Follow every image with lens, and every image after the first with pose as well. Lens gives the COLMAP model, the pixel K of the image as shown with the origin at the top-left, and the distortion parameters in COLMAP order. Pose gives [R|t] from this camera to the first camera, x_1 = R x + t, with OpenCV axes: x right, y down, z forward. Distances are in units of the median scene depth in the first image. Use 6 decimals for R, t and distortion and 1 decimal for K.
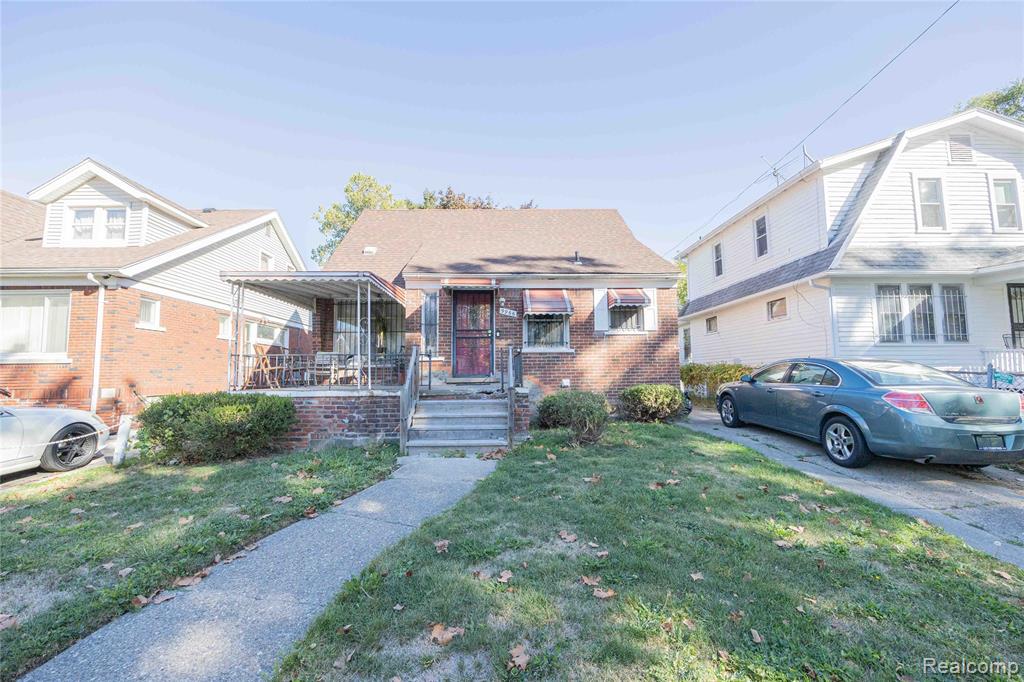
lens RADIAL K [[406.4, 0, 513.8], [0, 406.4, 342.8], [0, 0, 1]] dist [-0.000599, 0.000076]
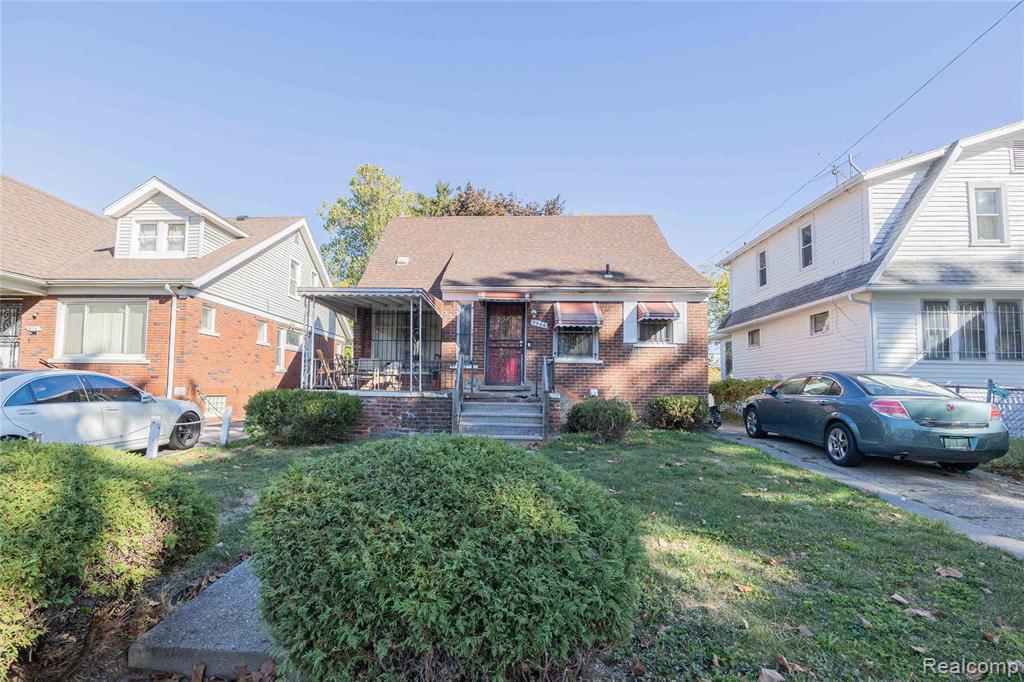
lens RADIAL K [[479.5, 0, 491.7], [0, 479.5, 361.8], [0, 0, 1]] dist [0.002806, 0.000050]
pose [[0.996413, 0.019857, -0.082257, -0.031829], [-0.018615, 0.999701, 0.015840, 0.005125], [0.082547, -0.014252, 0.996485, -0.232209]]
